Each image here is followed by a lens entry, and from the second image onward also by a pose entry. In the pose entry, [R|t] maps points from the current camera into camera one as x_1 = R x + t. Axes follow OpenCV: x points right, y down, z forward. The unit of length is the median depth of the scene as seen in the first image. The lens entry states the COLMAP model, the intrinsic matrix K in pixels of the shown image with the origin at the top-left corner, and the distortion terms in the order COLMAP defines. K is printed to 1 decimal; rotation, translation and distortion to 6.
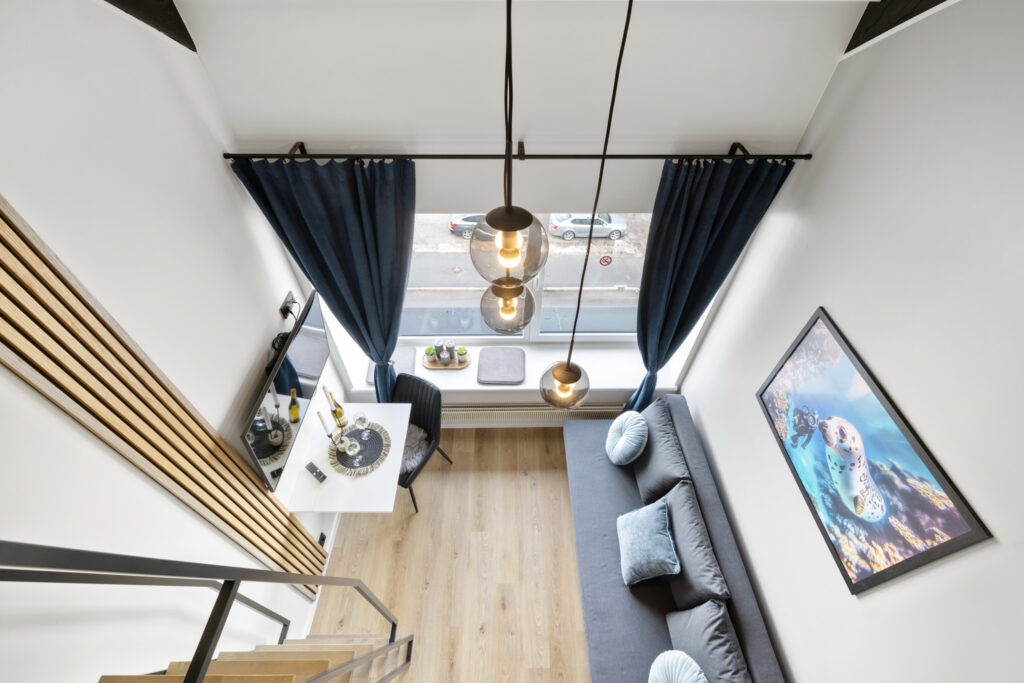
lens RADIAL K [[446.3, 0, 515.4], [0, 446.3, 336.7], [0, 0, 1]] dist [0.004791, -0.001412]
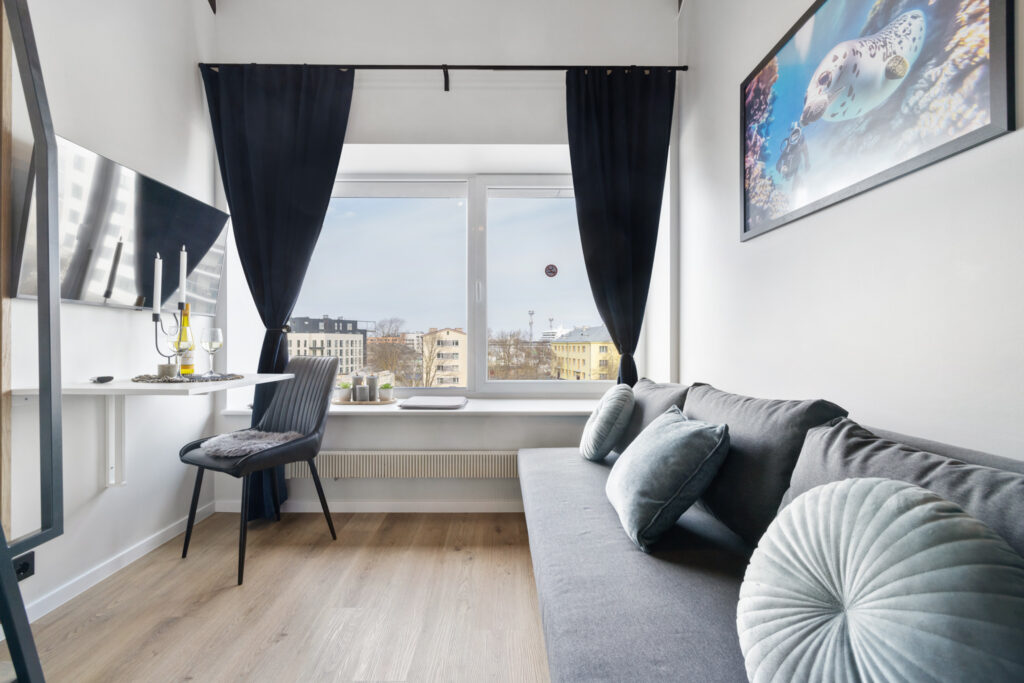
lens RADIAL K [[446.3, 0, 502.6], [0, 446.3, 332.8], [0, 0, 1]] dist [0.004791, -0.001412]
pose [[0.999773, -0.019278, -0.009090, 0.101428], [0.006129, 0.668511, -0.743677, 0.604928], [0.020414, 0.743452, 0.668477, 0.451494]]
